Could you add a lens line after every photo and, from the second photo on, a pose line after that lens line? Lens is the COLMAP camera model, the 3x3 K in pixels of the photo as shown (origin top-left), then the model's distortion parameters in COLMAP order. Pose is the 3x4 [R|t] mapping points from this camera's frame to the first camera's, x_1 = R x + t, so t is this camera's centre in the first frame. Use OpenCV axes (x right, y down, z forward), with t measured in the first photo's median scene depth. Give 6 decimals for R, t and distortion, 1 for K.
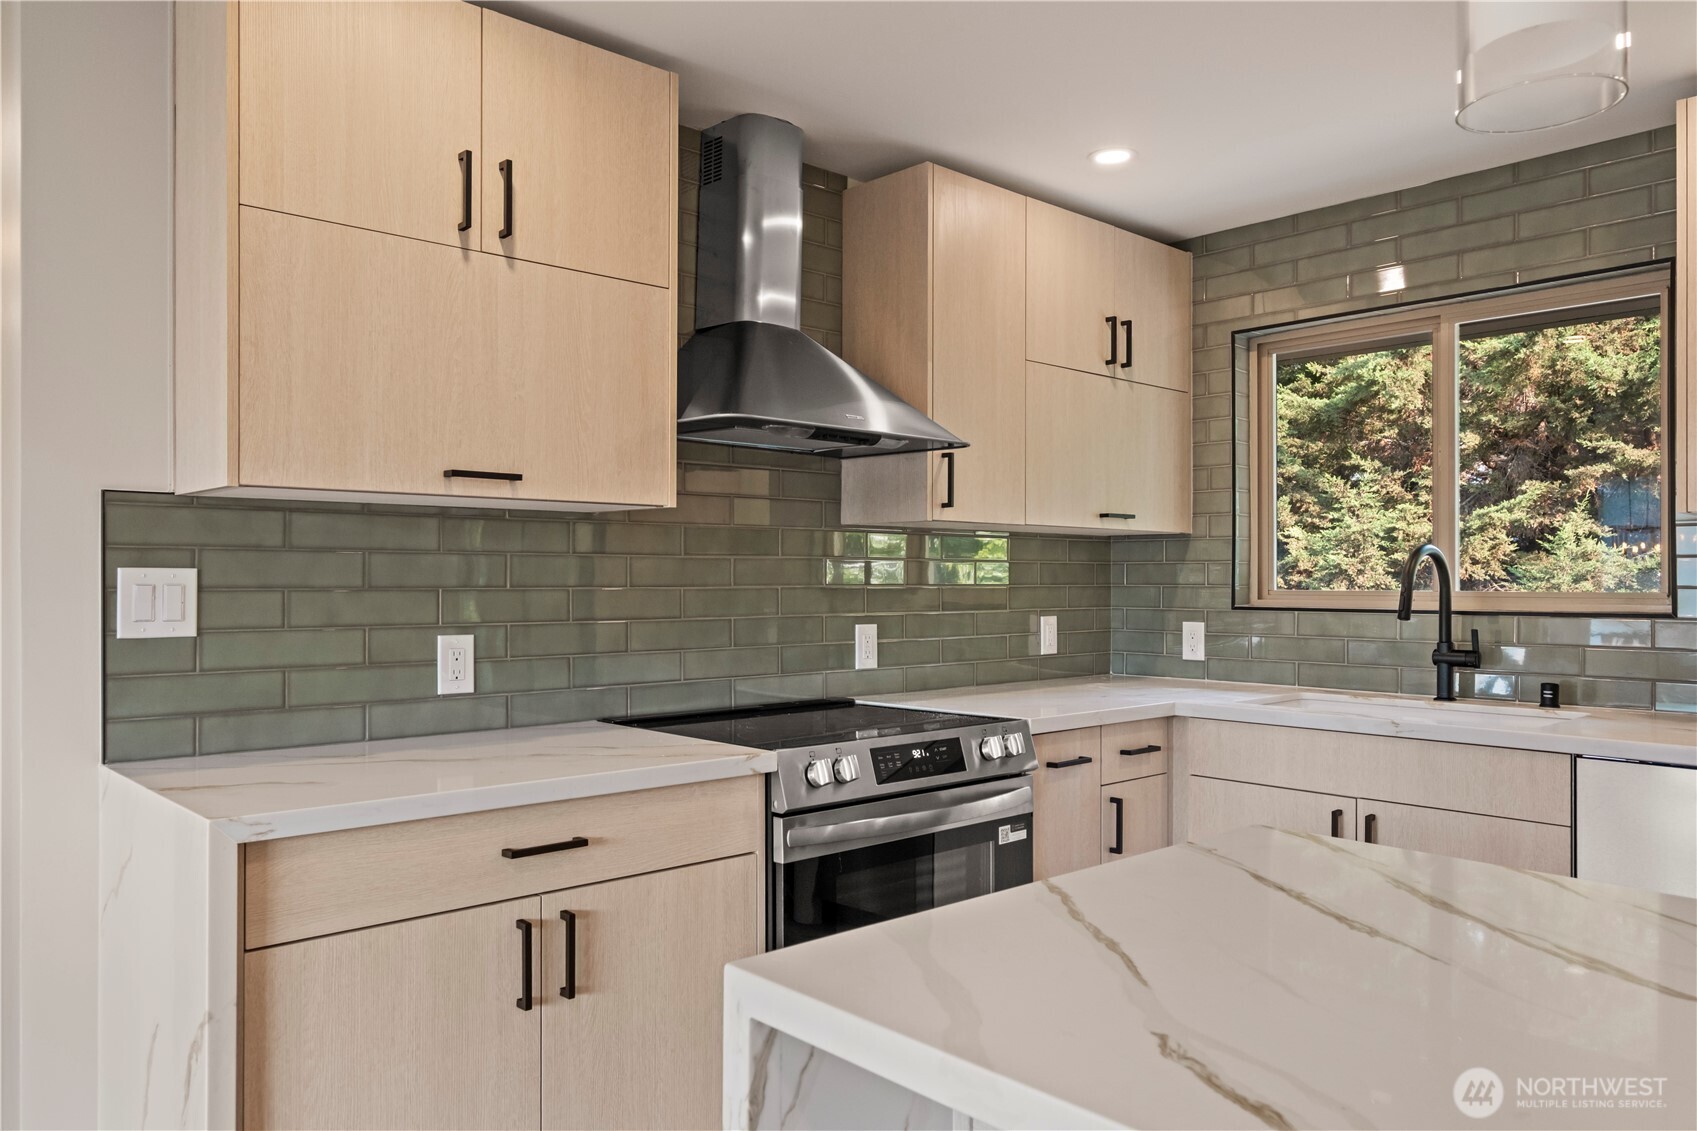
lens RADIAL K [[1191.1, 0, 840.2], [0, 1191.1, 576.5], [0, 0, 1]] dist [-0.003019, 0.012583]
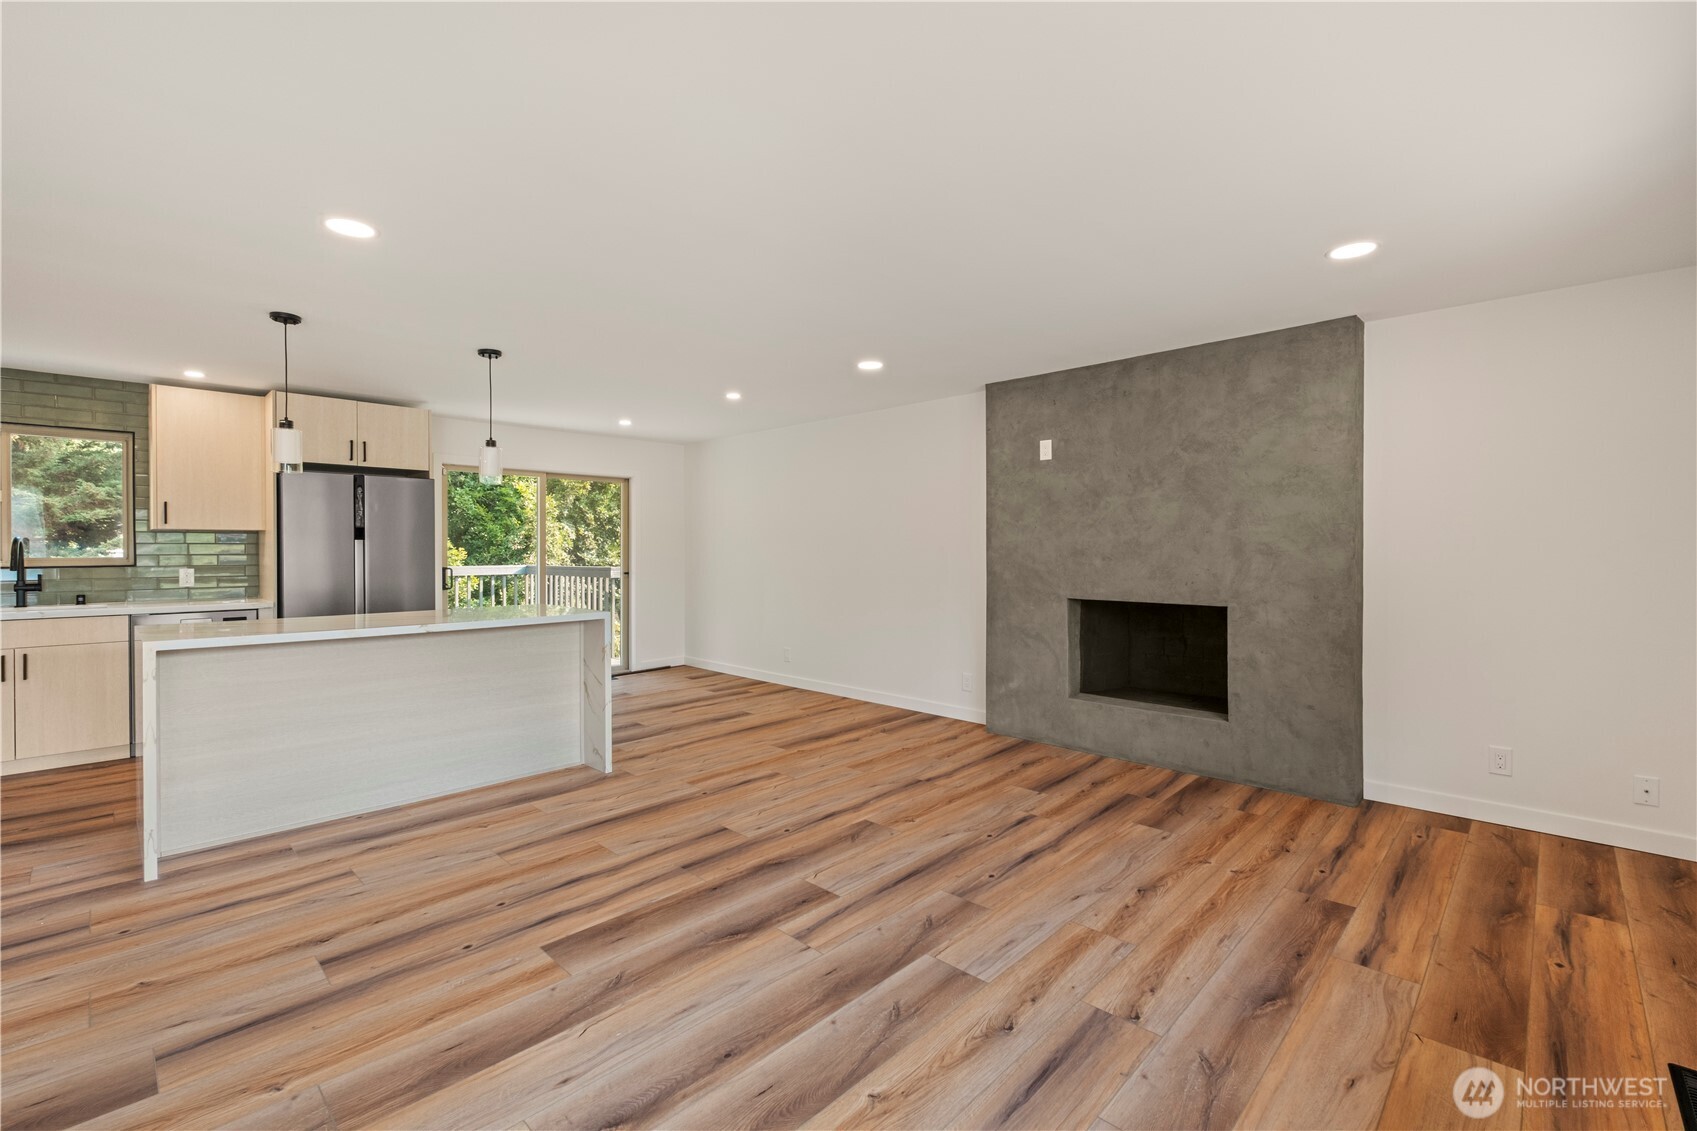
lens RADIAL K [[738.2, 0, 844.4], [0, 738.2, 547.7], [0, 0, 1]] dist [0.004789, -0.005284]
pose [[-0.055676, 0.000295, 0.998449, -1.058065], [-0.000308, 1.000000, -0.000313, -0.006937], [-0.998449, -0.000325, -0.055676, -0.506692]]
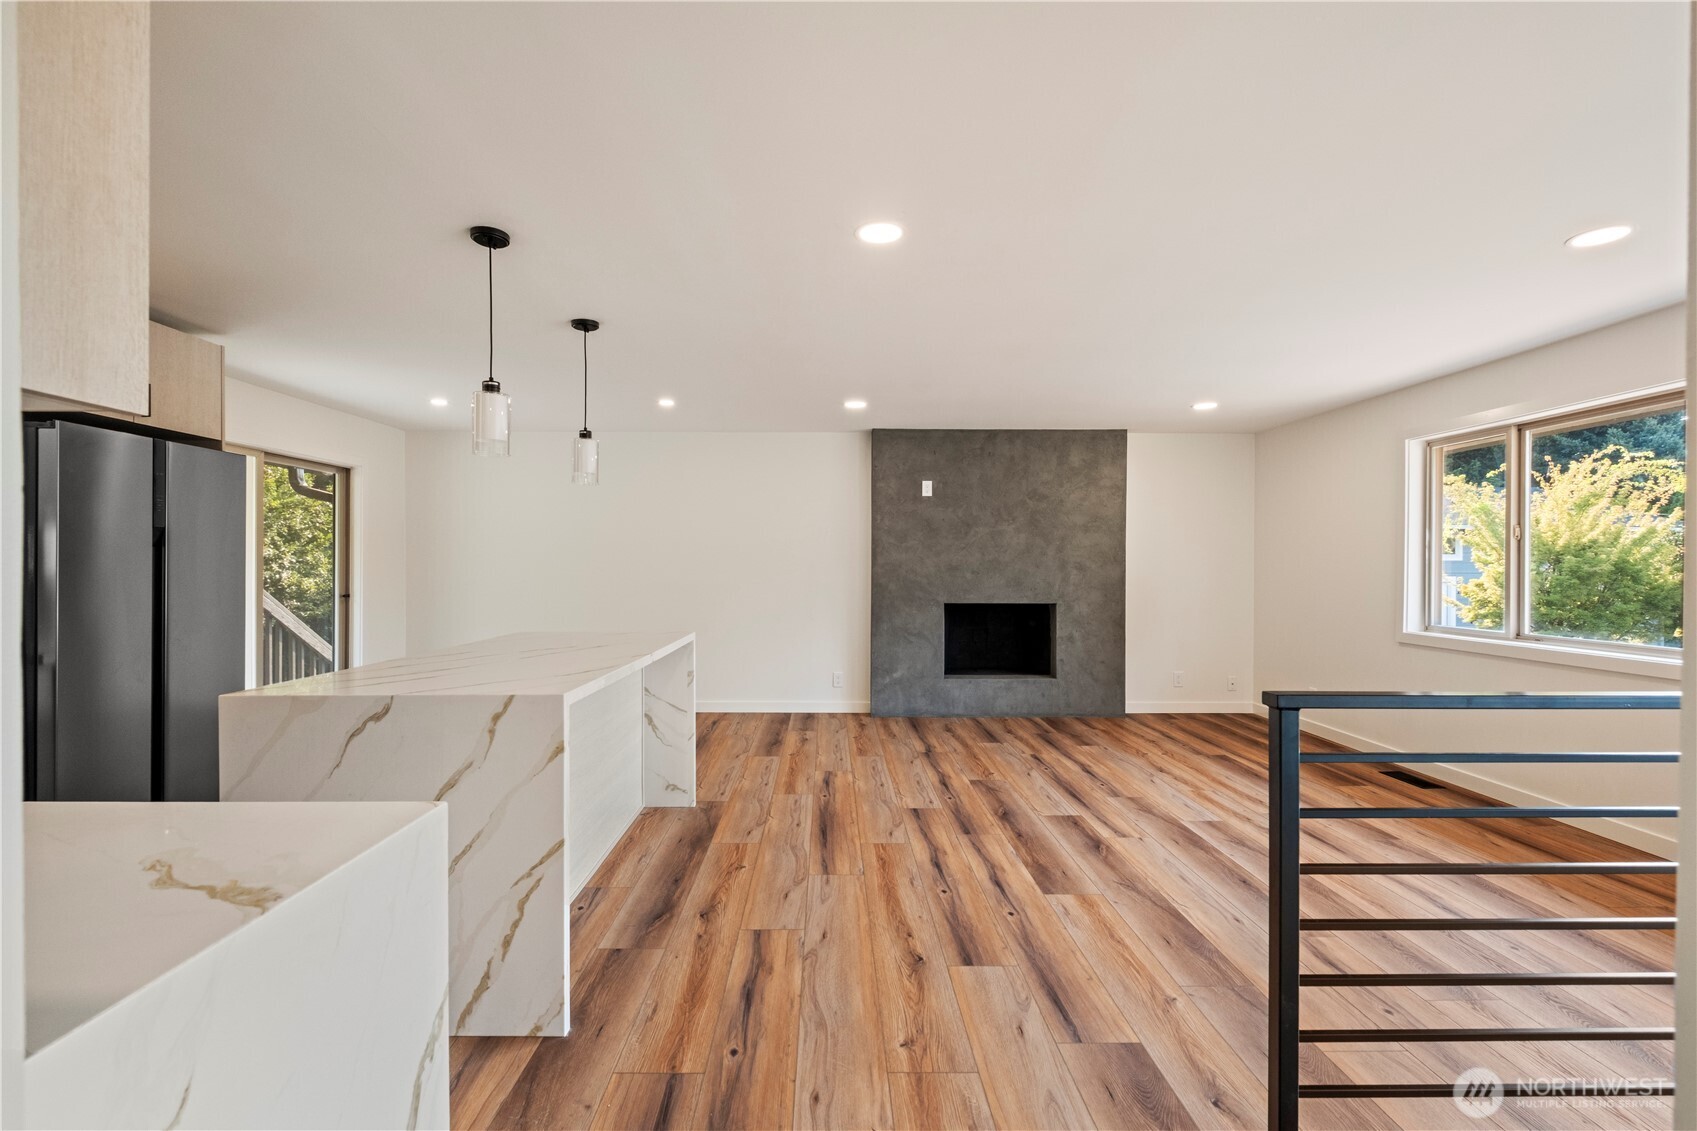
lens RADIAL K [[738.2, 0, 835.2], [0, 738.2, 579.3], [0, 0, 1]] dist [0.004789, -0.005284]
pose [[-0.739625, -0.015394, 0.672844, -0.675470], [-0.004593, 0.999831, 0.017825, -0.002589], [-0.673004, 0.010093, -0.739570, 0.692297]]
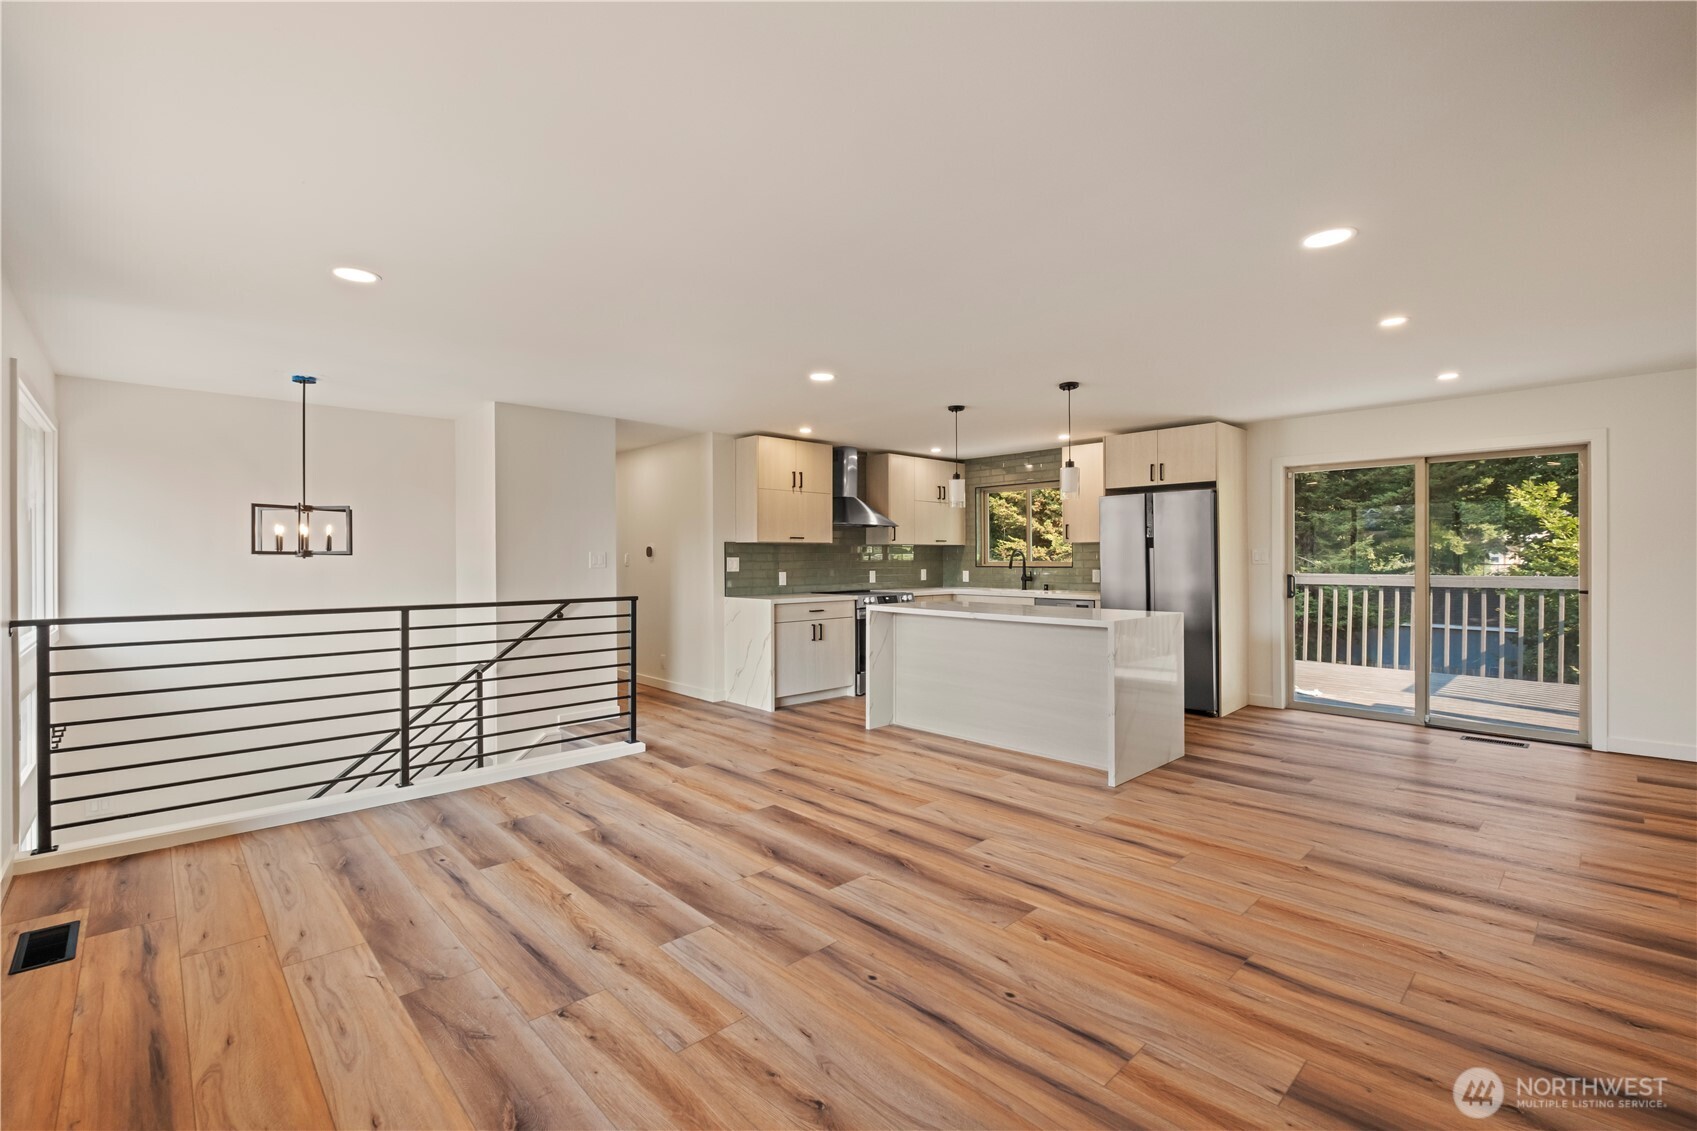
lens RADIAL K [[738.2, 0, 840.0], [0, 738.2, 557.8], [0, 0, 1]] dist [0.004789, -0.005284]
pose [[0.999936, -0.004336, 0.010496, -0.121619], [0.004303, 0.999986, 0.003175, -0.009861], [-0.010510, -0.003129, 0.999940, -1.530816]]
